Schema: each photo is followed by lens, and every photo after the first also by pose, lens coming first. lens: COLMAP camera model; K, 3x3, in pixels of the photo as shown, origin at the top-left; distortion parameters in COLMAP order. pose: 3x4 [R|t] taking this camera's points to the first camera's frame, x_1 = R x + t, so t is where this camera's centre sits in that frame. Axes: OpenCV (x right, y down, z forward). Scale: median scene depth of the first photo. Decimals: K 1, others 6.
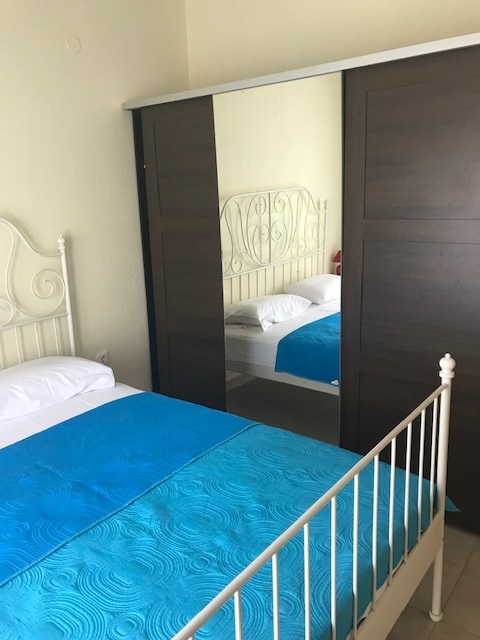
lens RADIAL K [[520.5, 0, 240.0], [0, 520.5, 320.0], [0, 0, 1]] dist [0.002517, 0.001103]
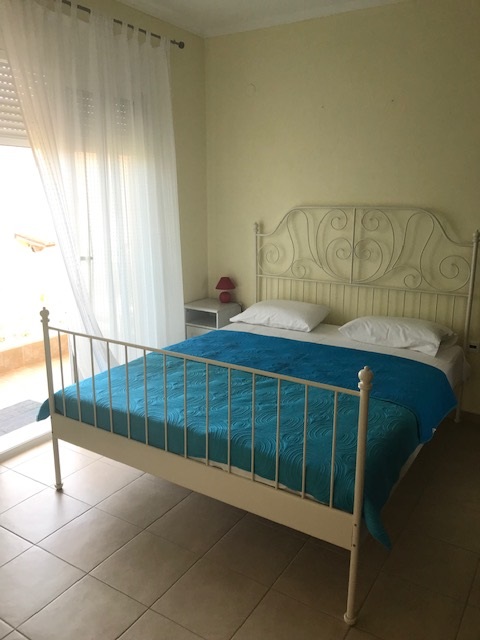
lens RADIAL K [[520.5, 0, 240.0], [0, 520.5, 320.0], [0, 0, 1]] dist [0.002517, 0.001103]
pose [[0.106417, 0.278142, -0.954627, 0.915274], [-0.230375, 0.940851, 0.248448, -0.161865], [0.967266, 0.193483, 0.164199, 0.355333]]
